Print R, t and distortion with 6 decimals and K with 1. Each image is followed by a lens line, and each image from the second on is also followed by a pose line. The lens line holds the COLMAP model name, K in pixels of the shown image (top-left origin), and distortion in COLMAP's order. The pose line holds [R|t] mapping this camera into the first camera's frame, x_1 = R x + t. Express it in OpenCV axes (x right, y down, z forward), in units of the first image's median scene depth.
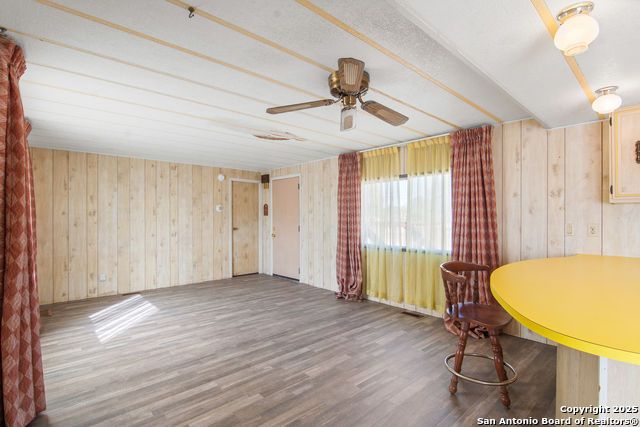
lens RADIAL K [[308.4, 0, 319.9], [0, 308.4, 216.0], [0, 0, 1]] dist [-0.002413, -0.000594]
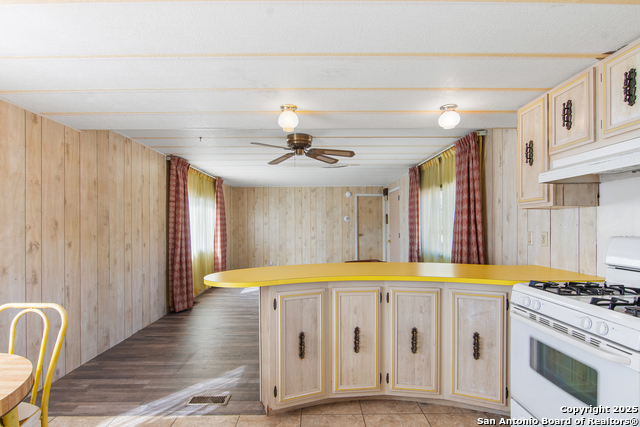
lens RADIAL K [[313.5, 0, 318.2], [0, 313.5, 227.0], [0, 0, 1]] dist [-0.001765, -0.000859]
pose [[0.746277, 0.000048, -0.665635, 0.540505], [0.005732, 0.999962, 0.006499, 0.001133], [0.665610, -0.008665, 0.746249, -0.057745]]
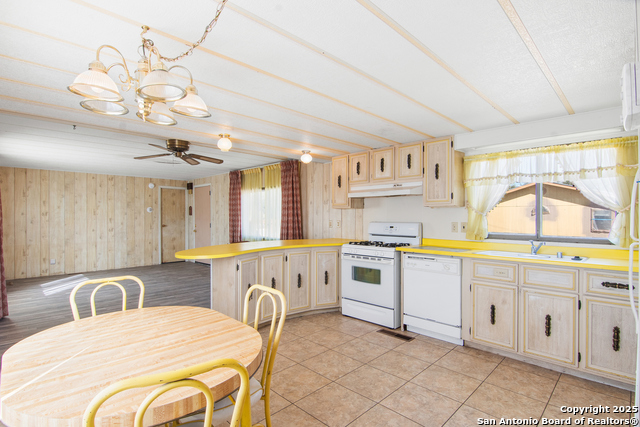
lens RADIAL K [[317.7, 0, 316.6], [0, 317.7, 214.7], [0, 0, 1]] dist [-0.002433, -0.000628]
pose [[0.999043, -0.000798, 0.043732, 0.370445], [0.000886, 0.999998, -0.001987, -0.001554], [-0.043731, 0.002024, 0.999041, -0.418733]]
